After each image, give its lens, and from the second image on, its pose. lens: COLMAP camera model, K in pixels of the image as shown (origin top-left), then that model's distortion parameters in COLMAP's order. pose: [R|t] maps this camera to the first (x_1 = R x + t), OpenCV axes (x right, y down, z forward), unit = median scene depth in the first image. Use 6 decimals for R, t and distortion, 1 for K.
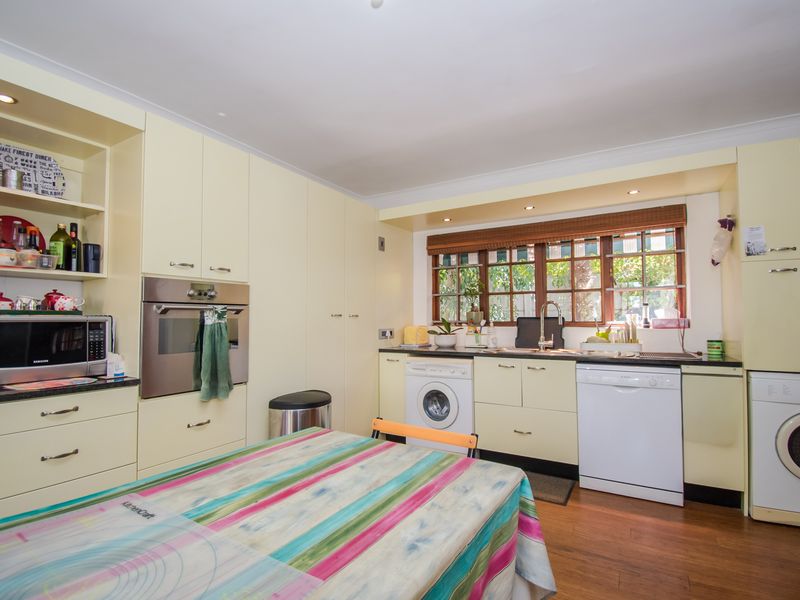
lens RADIAL K [[392.3, 0, 402.4], [0, 392.3, 305.0], [0, 0, 1]] dist [0.017907, -0.027175]
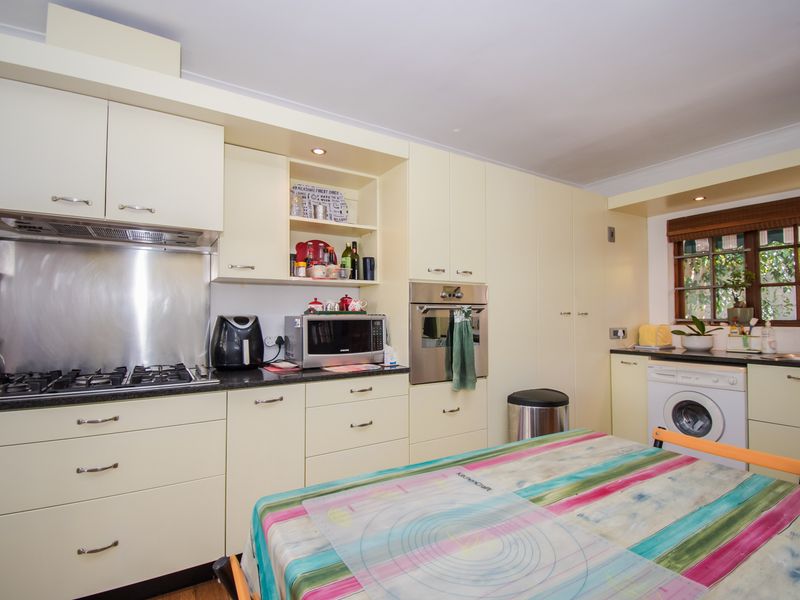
lens RADIAL K [[392.3, 0, 402.4], [0, 392.3, 305.0], [0, 0, 1]] dist [0.017907, -0.027175]
pose [[0.891059, -0.010868, -0.453758, -0.125623], [0.015591, 0.999856, 0.006668, -0.009941], [0.453620, -0.013016, 0.891100, -0.062464]]
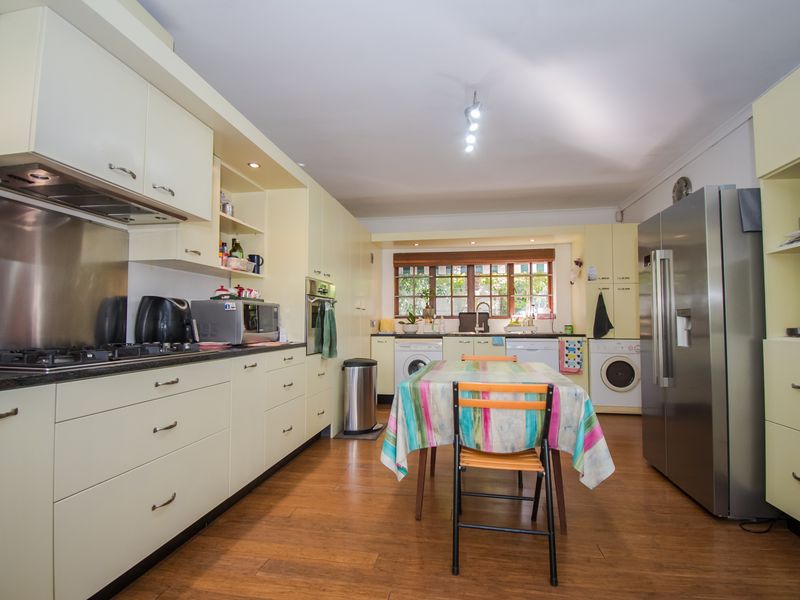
lens RADIAL K [[392.3, 0, 402.4], [0, 392.3, 305.0], [0, 0, 1]] dist [0.017907, -0.027175]
pose [[0.932269, 0.020352, 0.361193, -0.772768], [-0.016959, 0.999777, -0.012561, 0.042213], [-0.361368, 0.005585, 0.932406, -0.560308]]
